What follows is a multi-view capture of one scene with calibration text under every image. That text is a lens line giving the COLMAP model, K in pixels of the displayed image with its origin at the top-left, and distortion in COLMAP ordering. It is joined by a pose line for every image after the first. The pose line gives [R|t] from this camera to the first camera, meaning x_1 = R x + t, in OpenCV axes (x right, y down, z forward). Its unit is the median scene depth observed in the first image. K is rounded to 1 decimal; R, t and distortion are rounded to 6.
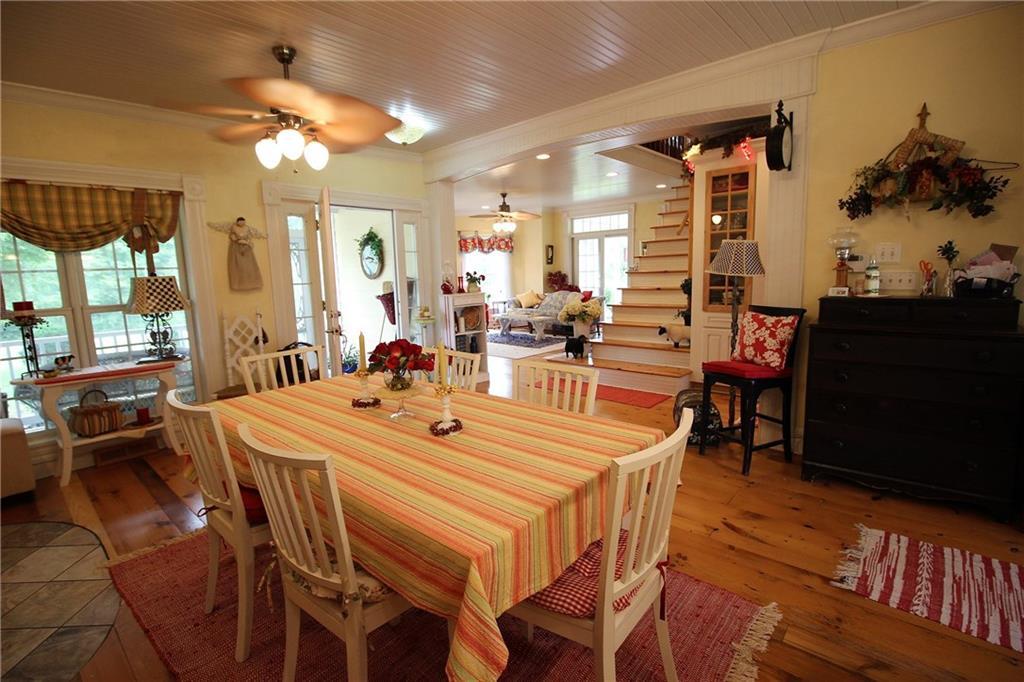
lens RADIAL K [[476.6, 0, 508.7], [0, 476.6, 338.6], [0, 0, 1]] dist [-0.011178, -0.006420]
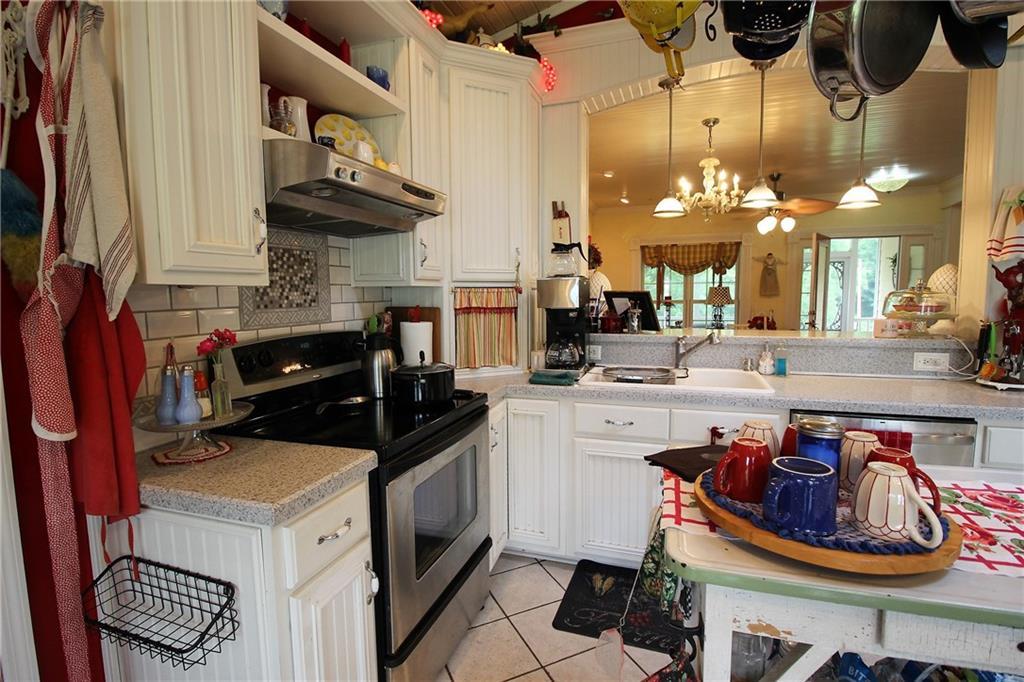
lens RADIAL K [[514.1, 0, 510.9], [0, 514.1, 341.4], [0, 0, 1]] dist [0.000186, -0.000005]
pose [[0.390029, 0.117377, -0.913291, 0.897043], [-0.127201, 0.989201, 0.072811, 0.050130], [0.911974, 0.087773, 0.400748, -0.640309]]
